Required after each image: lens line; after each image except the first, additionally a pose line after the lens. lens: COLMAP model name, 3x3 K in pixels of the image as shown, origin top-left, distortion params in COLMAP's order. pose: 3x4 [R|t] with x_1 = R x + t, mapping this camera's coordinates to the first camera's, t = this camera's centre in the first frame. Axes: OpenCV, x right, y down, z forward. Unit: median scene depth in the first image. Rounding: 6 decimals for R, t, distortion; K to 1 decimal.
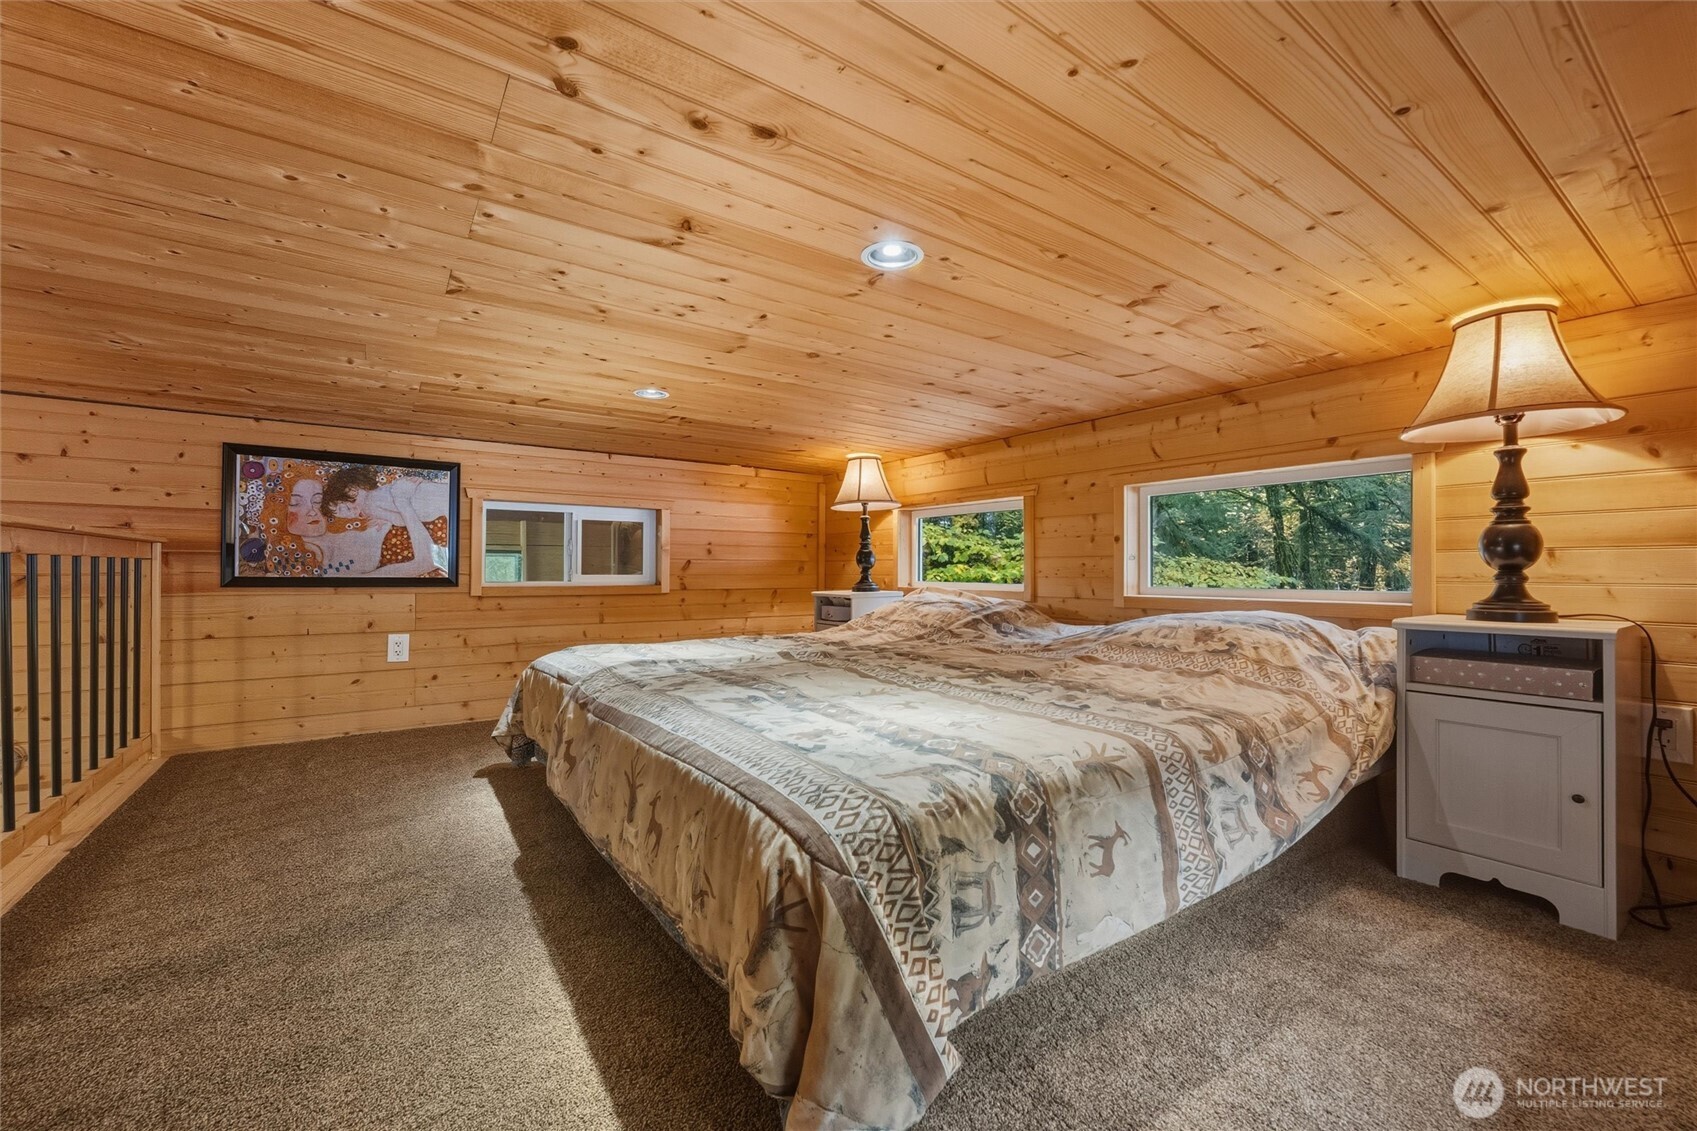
lens RADIAL K [[682.1, 0, 856.8], [0, 682.1, 571.6], [0, 0, 1]] dist [0.008477, -0.000396]
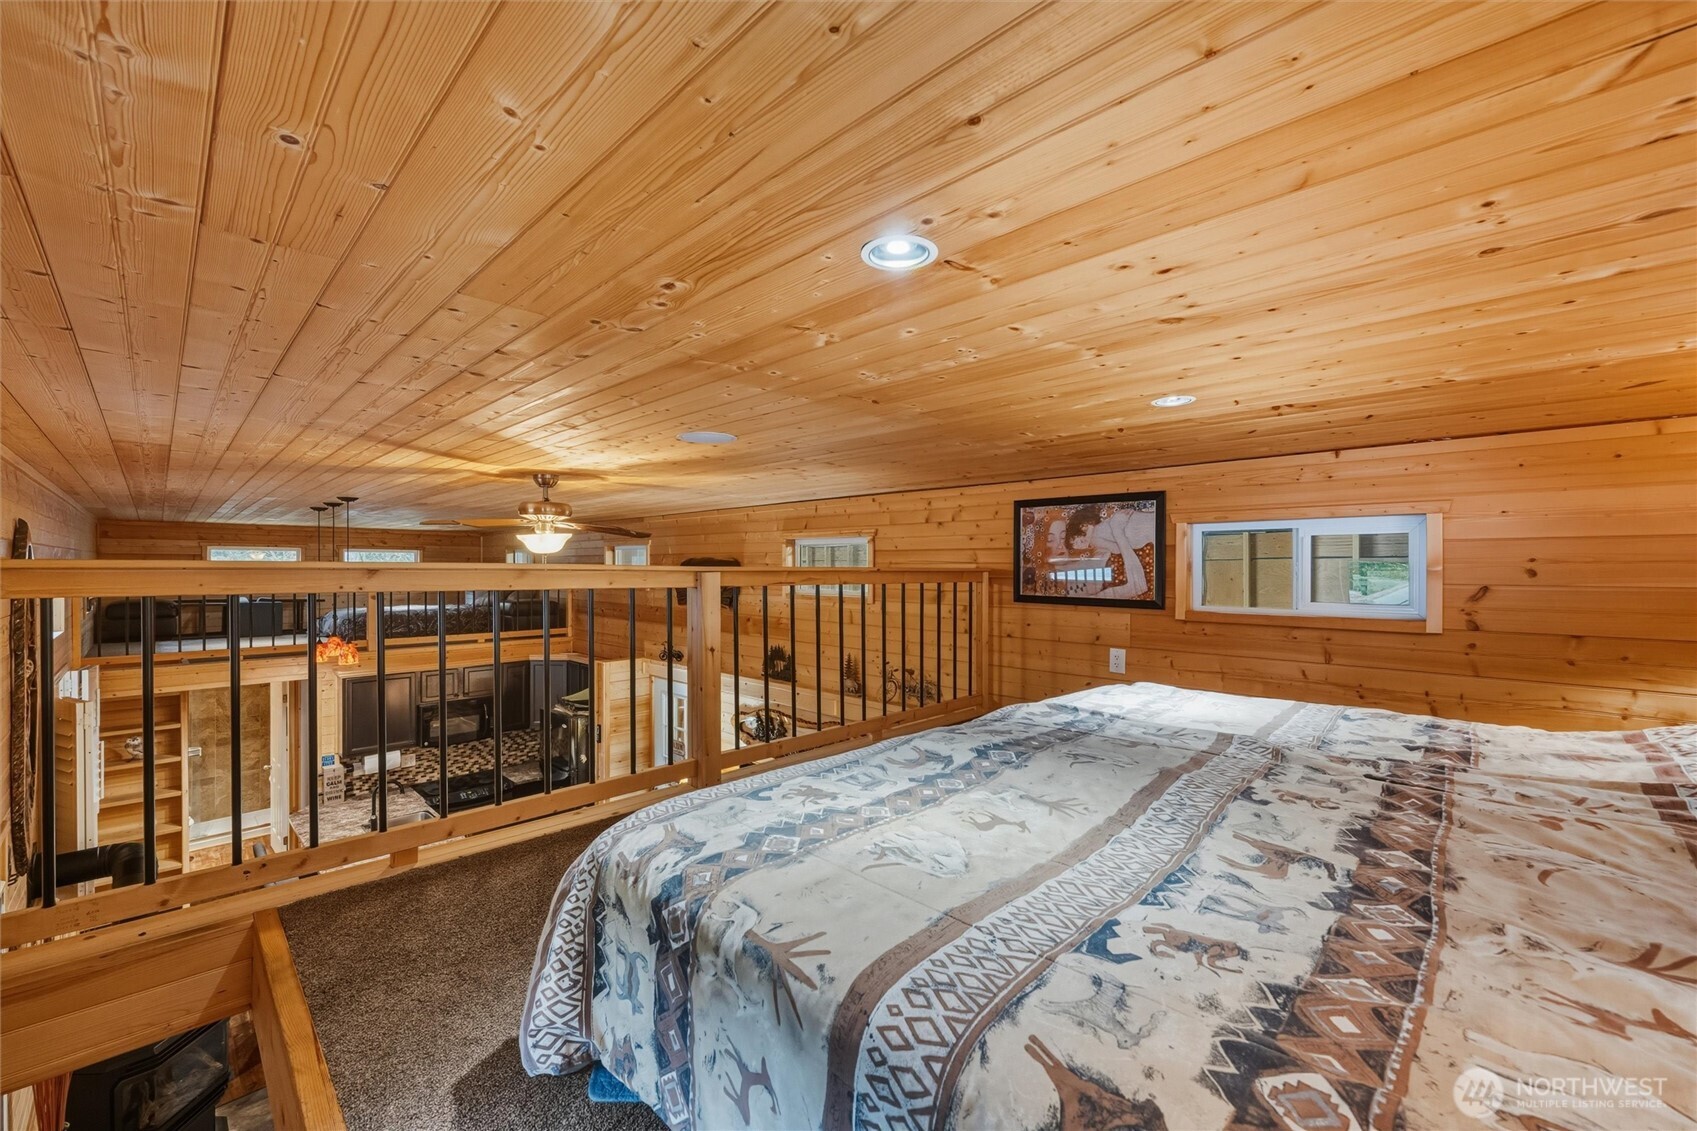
lens RADIAL K [[682.1, 0, 835.1], [0, 682.1, 572.7], [0, 0, 1]] dist [0.008477, -0.000396]
pose [[0.174265, 0.002974, -0.984694, 0.402491], [-0.005749, 0.999981, 0.002003, -0.037913], [0.984682, 0.005312, 0.174279, 0.372294]]
